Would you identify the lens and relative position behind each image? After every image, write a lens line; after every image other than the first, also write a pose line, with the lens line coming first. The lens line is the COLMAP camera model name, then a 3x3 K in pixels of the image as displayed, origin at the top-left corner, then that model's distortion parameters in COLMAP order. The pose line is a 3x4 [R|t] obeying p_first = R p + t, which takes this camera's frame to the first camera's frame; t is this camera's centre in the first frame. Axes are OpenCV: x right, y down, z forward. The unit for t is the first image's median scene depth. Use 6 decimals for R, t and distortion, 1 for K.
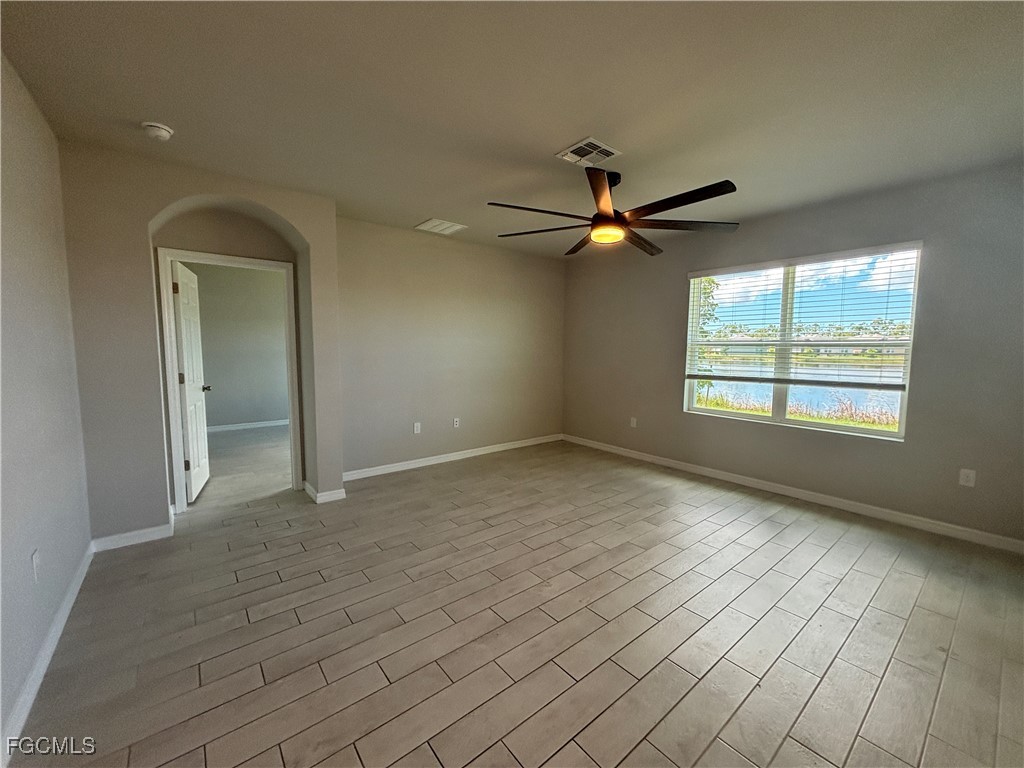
lens RADIAL K [[413.6, 0, 512.0], [0, 413.6, 384.0], [0, 0, 1]] dist [-0.000963, -0.000015]
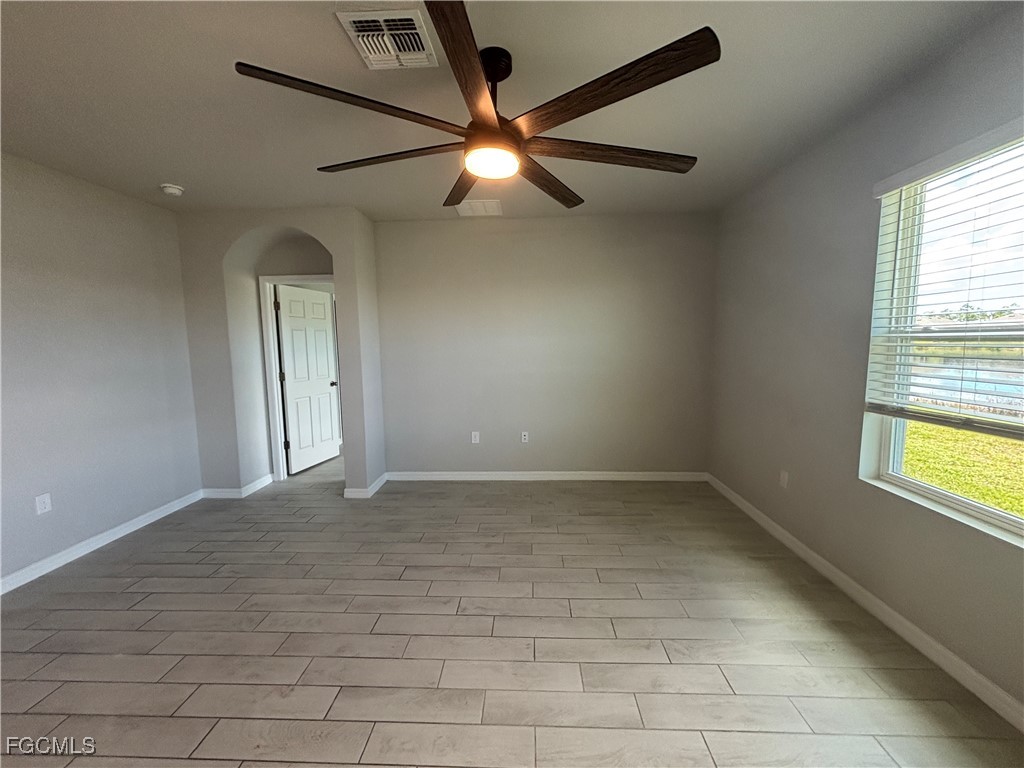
lens RADIAL K [[413.6, 0, 512.0], [0, 413.6, 384.0], [0, 0, 1]] dist [-0.000963, -0.000015]
pose [[0.748503, 0.049600, -0.661274, 0.534619], [-0.038273, 0.998768, 0.031592, -0.054228], [0.662026, 0.001662, 0.749479, 0.471916]]
